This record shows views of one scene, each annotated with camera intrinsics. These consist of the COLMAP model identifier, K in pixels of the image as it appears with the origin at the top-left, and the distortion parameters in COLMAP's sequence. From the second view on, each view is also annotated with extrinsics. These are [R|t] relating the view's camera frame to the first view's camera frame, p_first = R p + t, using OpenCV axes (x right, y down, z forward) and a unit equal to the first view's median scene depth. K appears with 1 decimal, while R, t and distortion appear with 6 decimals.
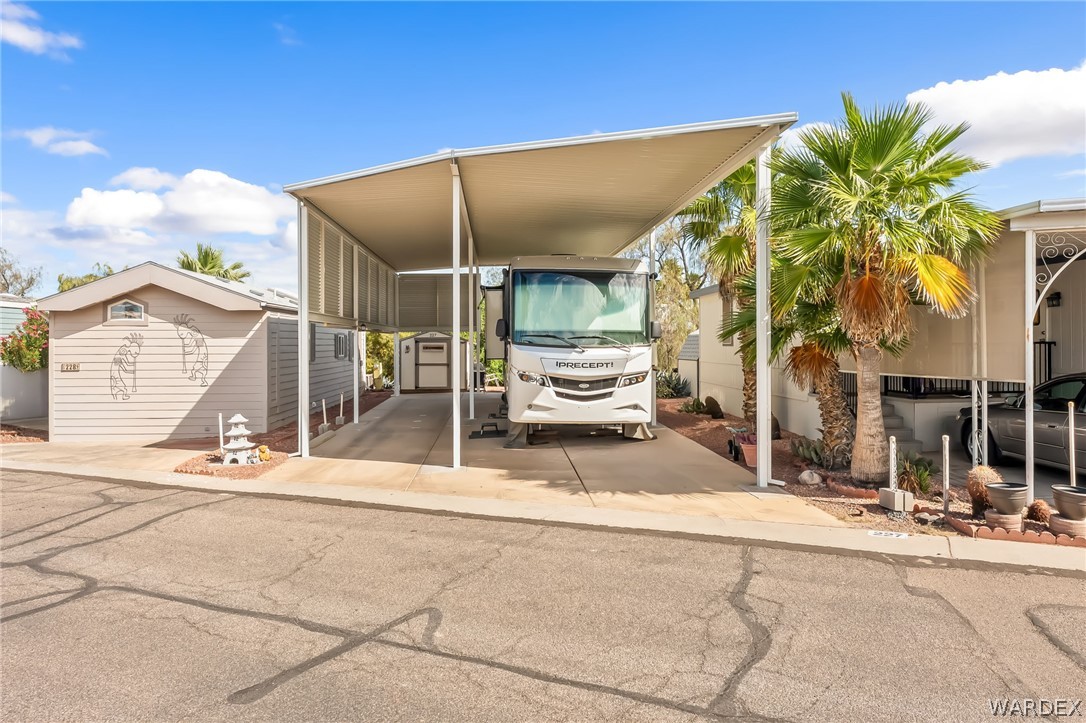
lens RADIAL K [[687.5, 0, 549.9], [0, 687.5, 341.7], [0, 0, 1]] dist [0.001303, -0.000192]
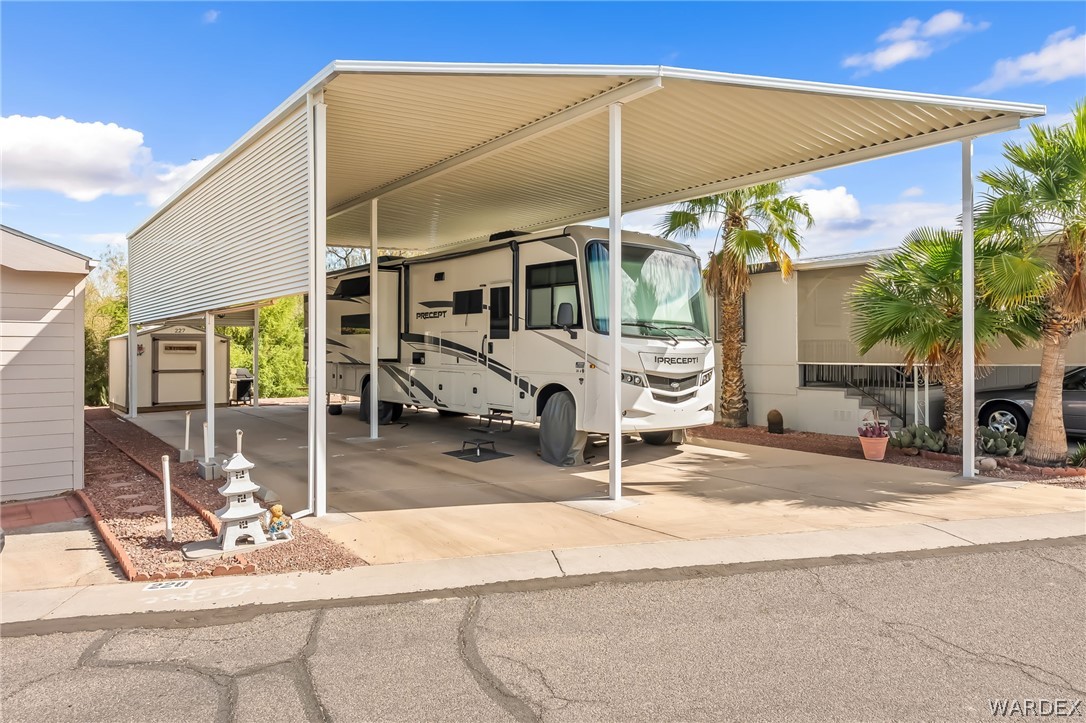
lens RADIAL K [[675.4, 0, 546.4], [0, 675.4, 348.0], [0, 0, 1]] dist [0.000343, 0.000210]
pose [[0.816379, 0.004182, 0.577502, -0.455788], [-0.002298, 0.999989, -0.003993, 0.018241], [-0.577512, 0.001933, 0.816380, 0.338160]]
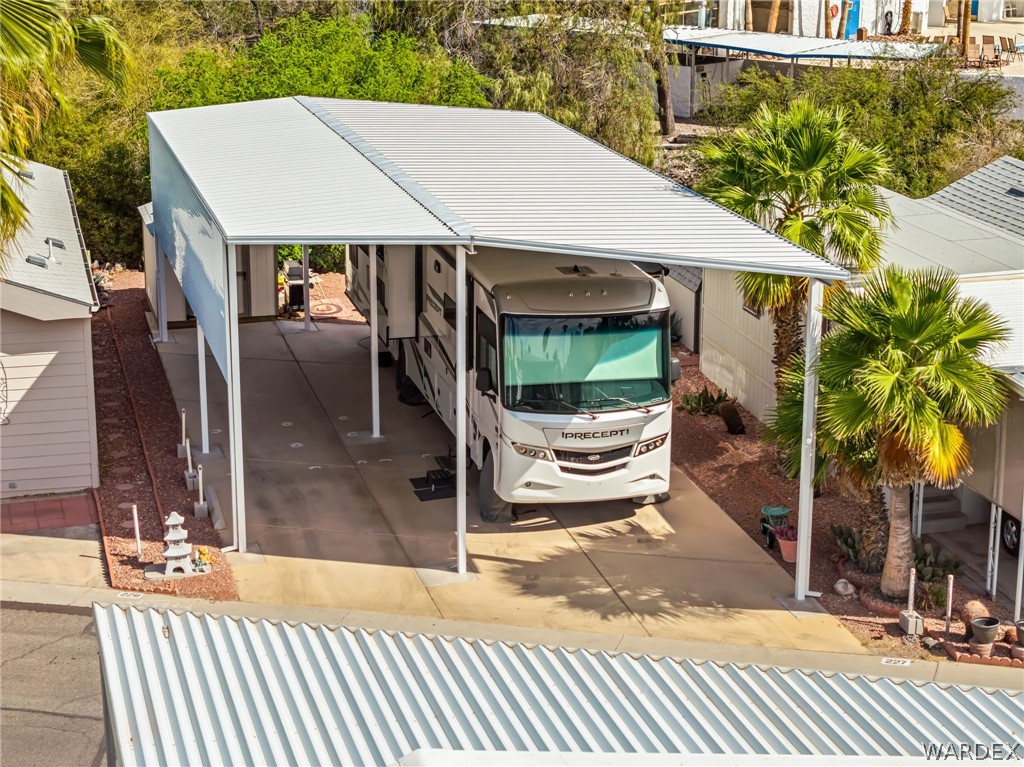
lens RADIAL K [[2061.5, 0, 512.0], [0, 2061.5, 383.5], [0, 0, 1]] dist [-0.141899, 0.734865]
pose [[0.984849, -0.040345, 0.168654, -0.374437], [-0.006494, 0.963297, 0.268360, -0.556678], [-0.173291, -0.265390, 0.948440, -1.058623]]
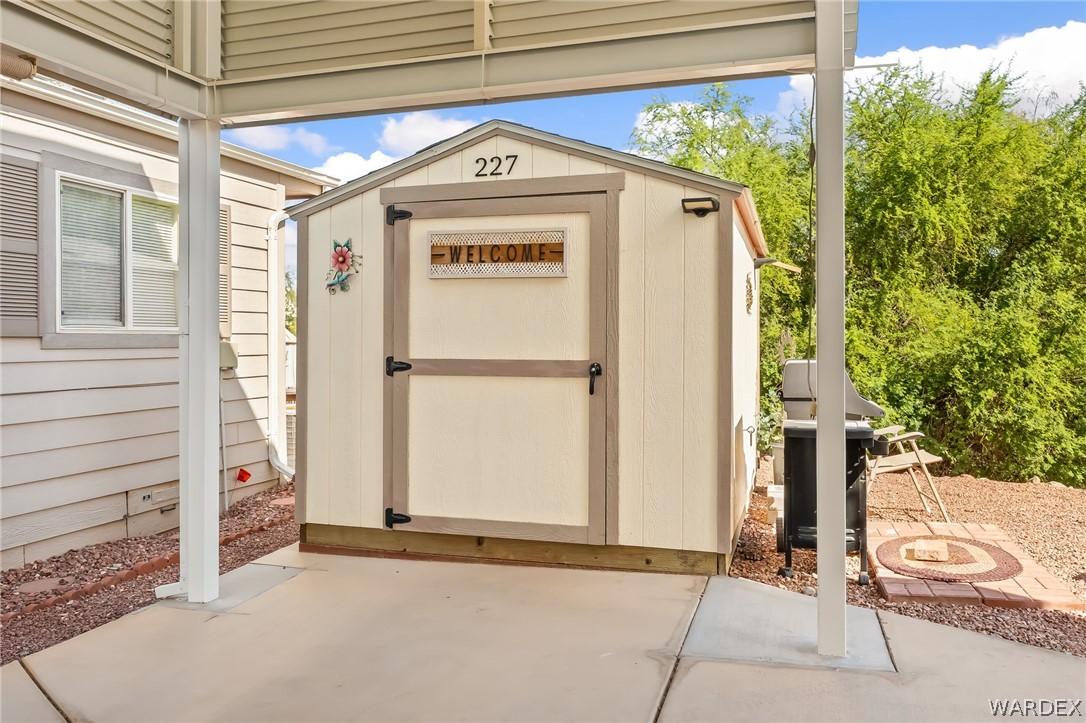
lens RADIAL K [[829.9, 0, 540.5], [0, 829.9, 348.6], [0, 0, 1]] dist [0.004393, 0.000869]
pose [[0.927954, 0.007472, -0.372621, -0.163989], [-0.003531, 0.999930, 0.011257, 0.046298], [0.372679, -0.009130, 0.927915, 1.441376]]
